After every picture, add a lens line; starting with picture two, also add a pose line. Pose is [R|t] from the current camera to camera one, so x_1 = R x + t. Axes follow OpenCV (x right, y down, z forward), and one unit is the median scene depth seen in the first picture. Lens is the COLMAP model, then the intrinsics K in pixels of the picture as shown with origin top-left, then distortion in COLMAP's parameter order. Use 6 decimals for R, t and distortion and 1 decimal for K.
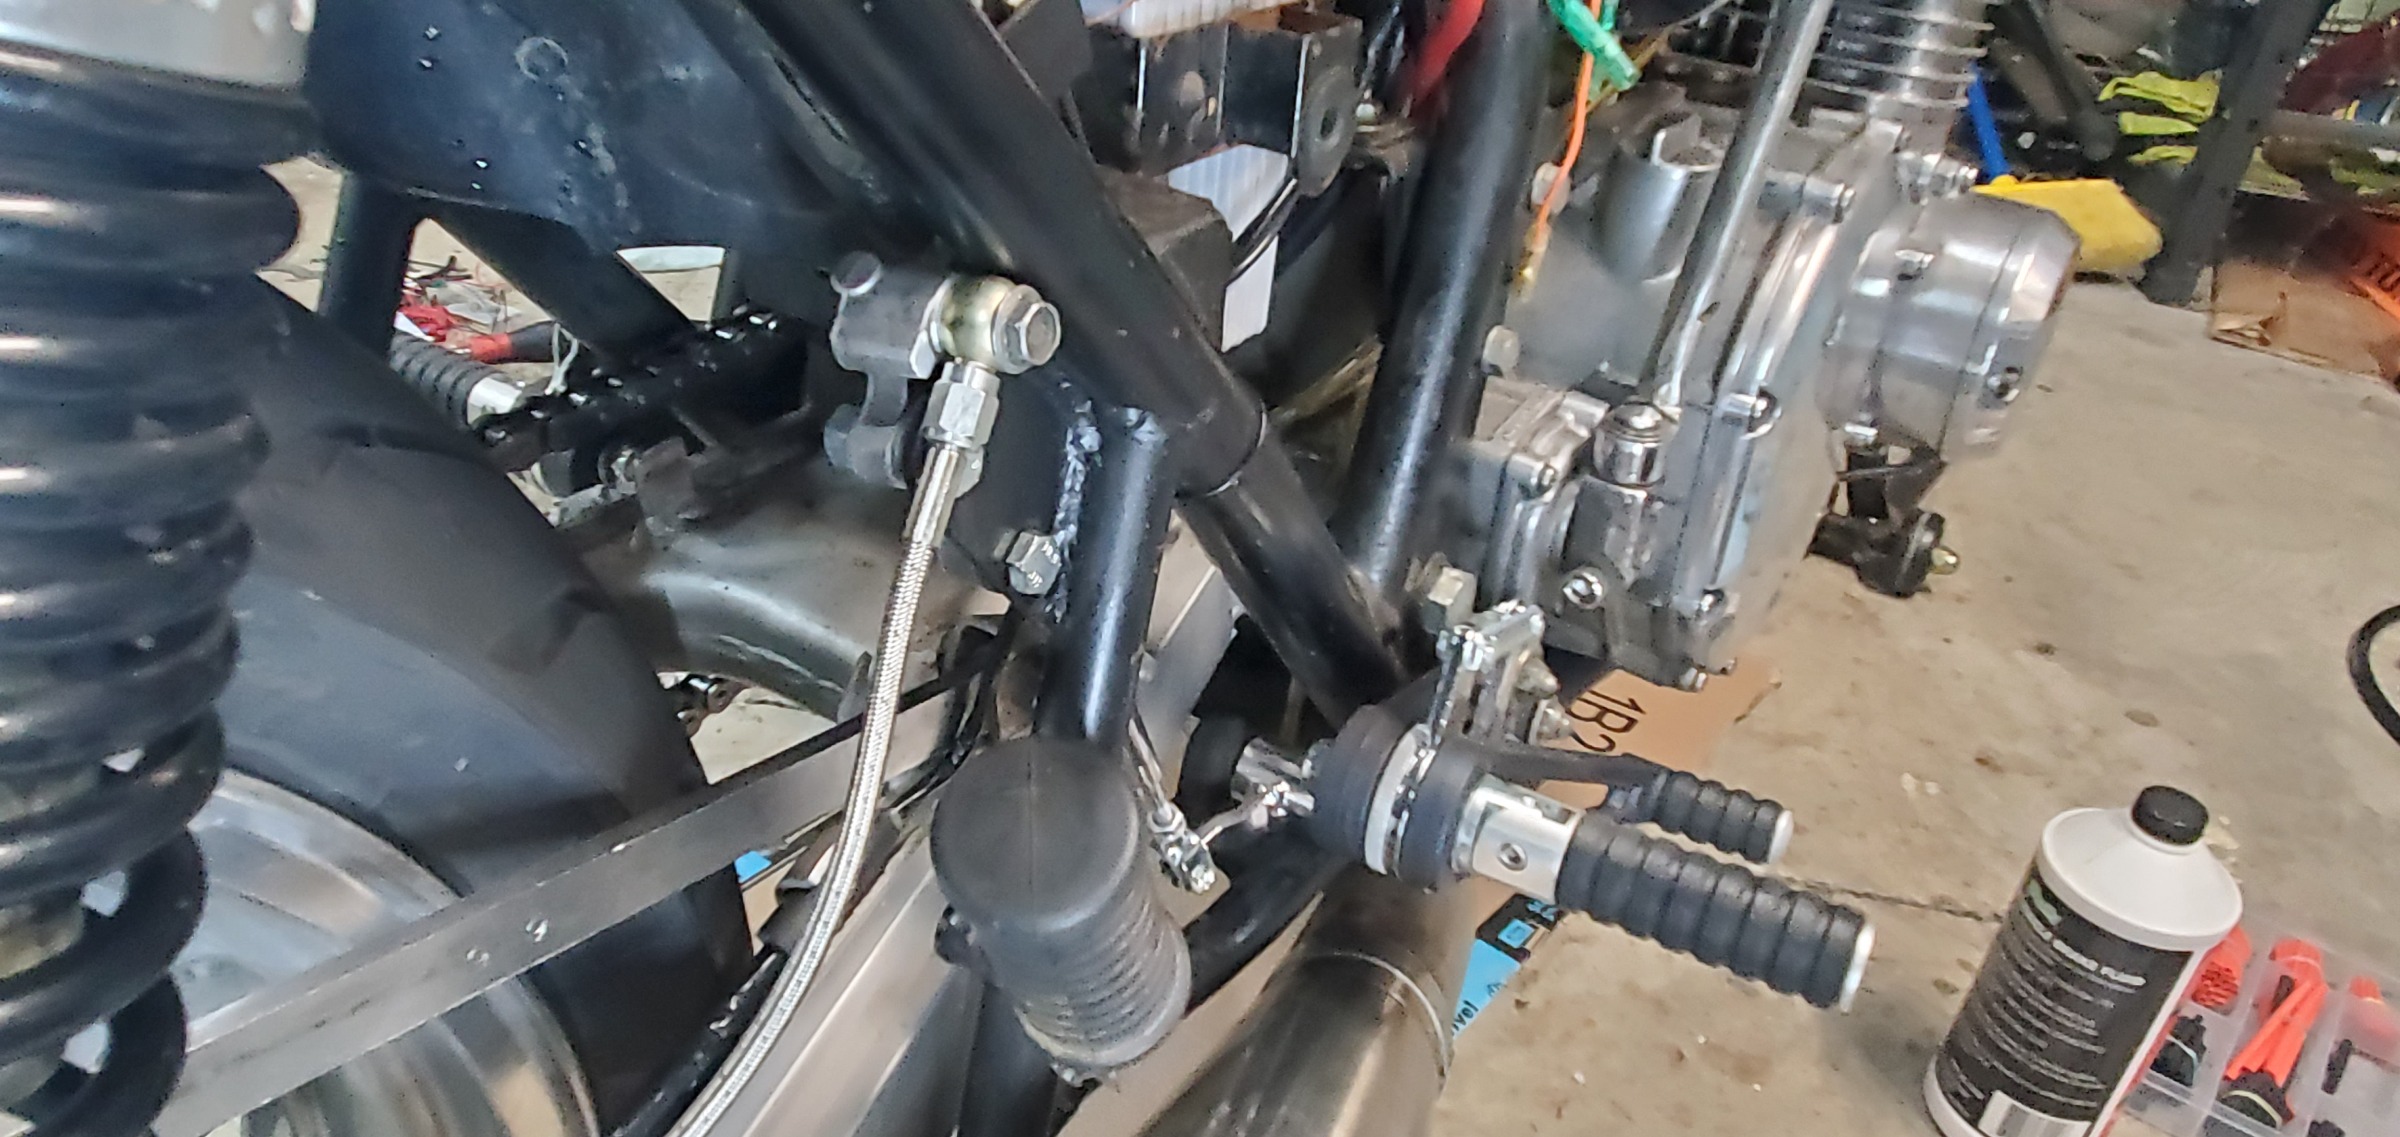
lens RADIAL K [[1683.3, 0, 1150.1], [0, 1683.3, 573.5], [0, 0, 1]] dist [0.012162, -0.002943]
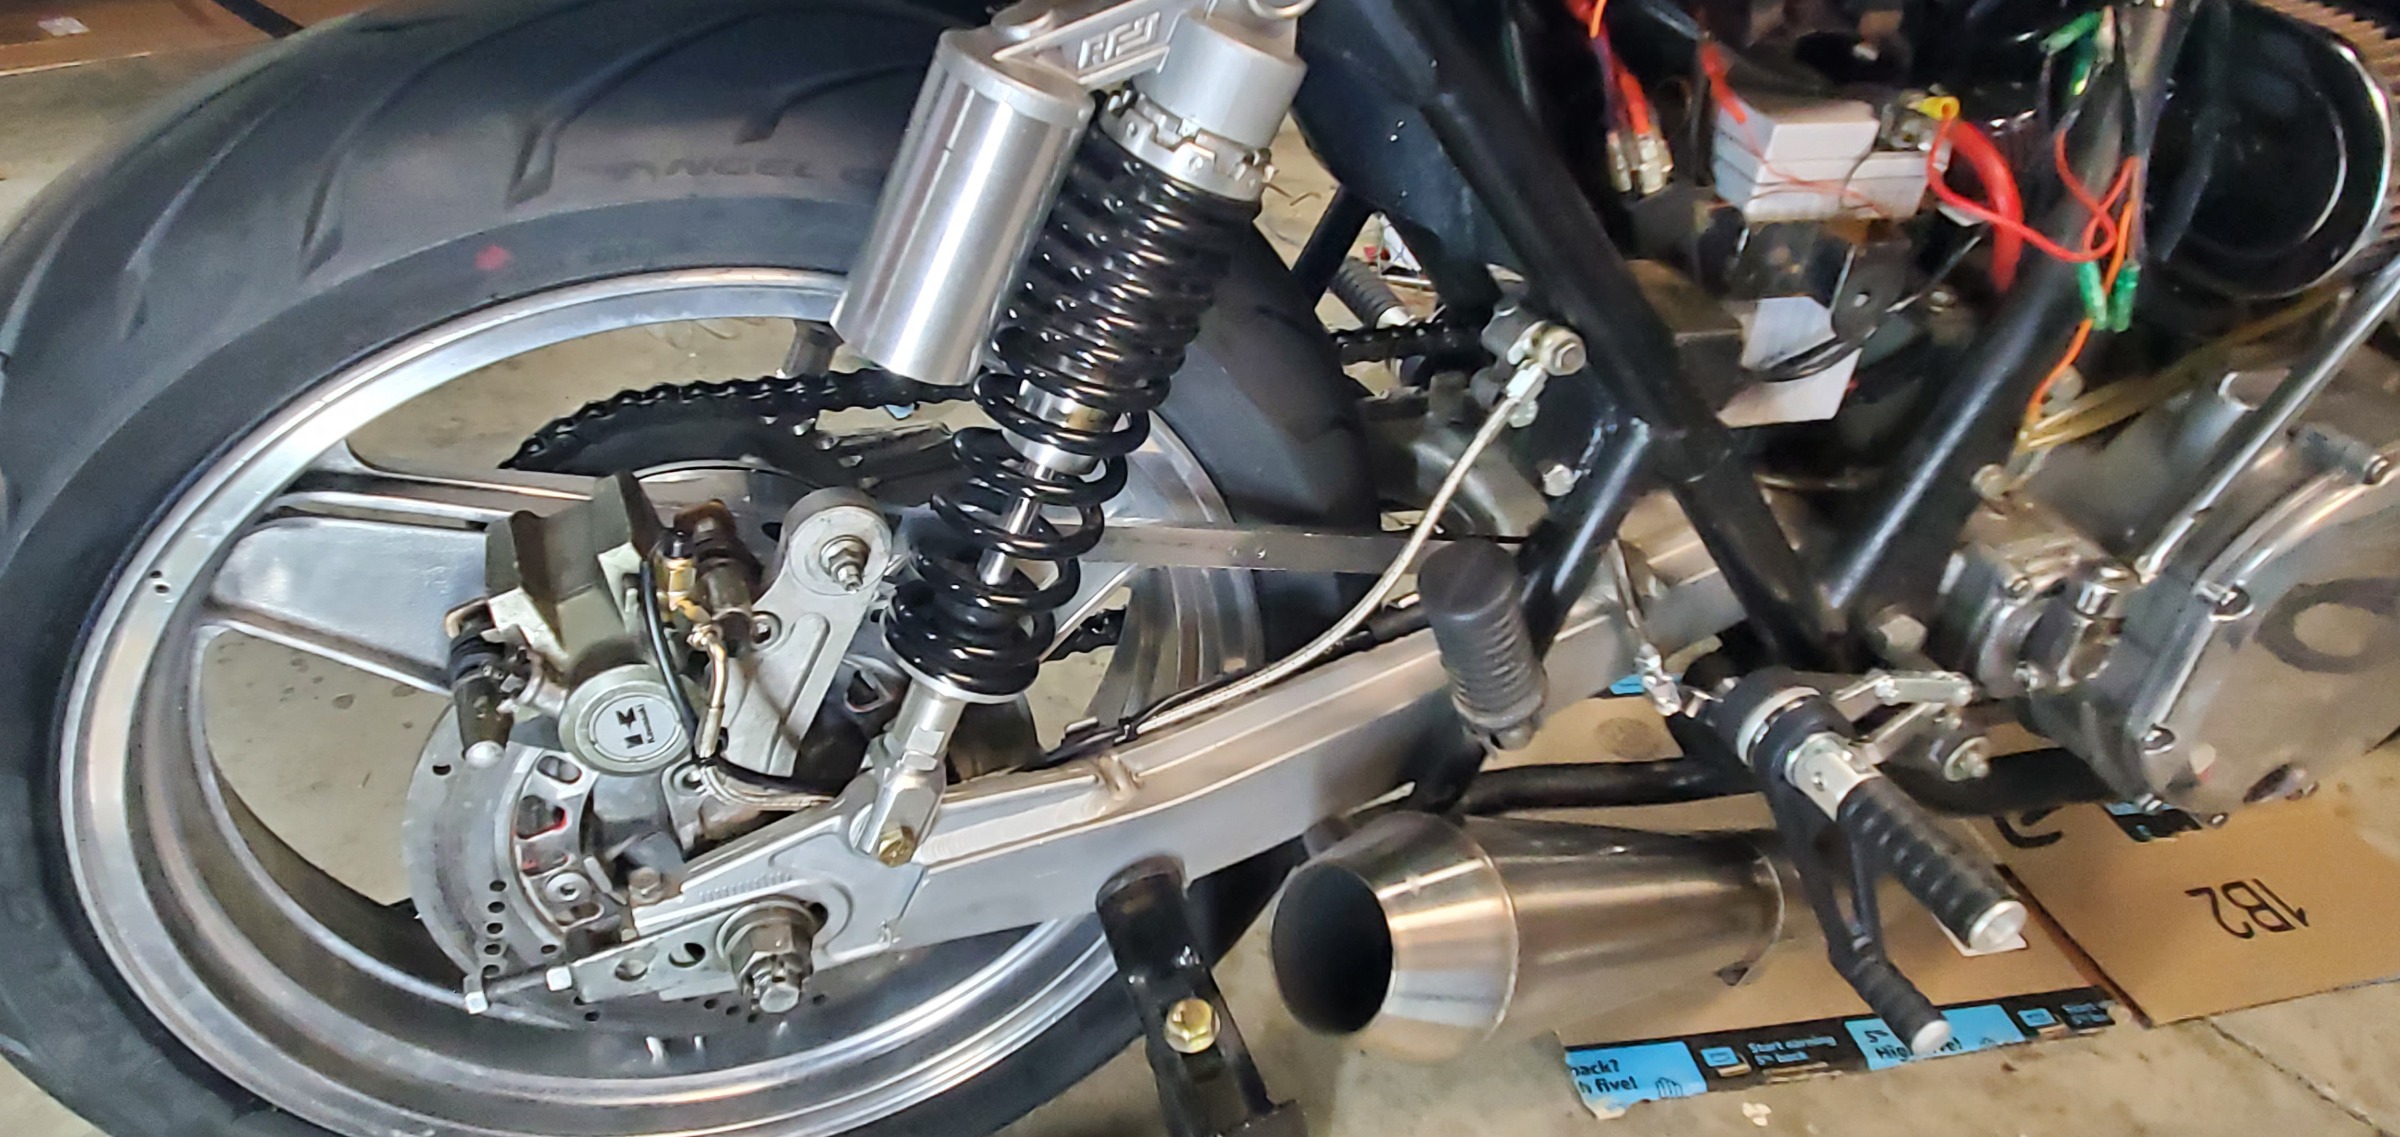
lens RADIAL K [[1683.3, 0, 1150.1], [0, 1683.3, 573.5], [0, 0, 1]] dist [0.012162, -0.002943]
pose [[0.793563, 0.354265, -0.494727, 0.460269], [-0.346553, 0.931429, 0.111093, 0.034238], [0.500159, 0.083289, 0.861919, -0.710092]]
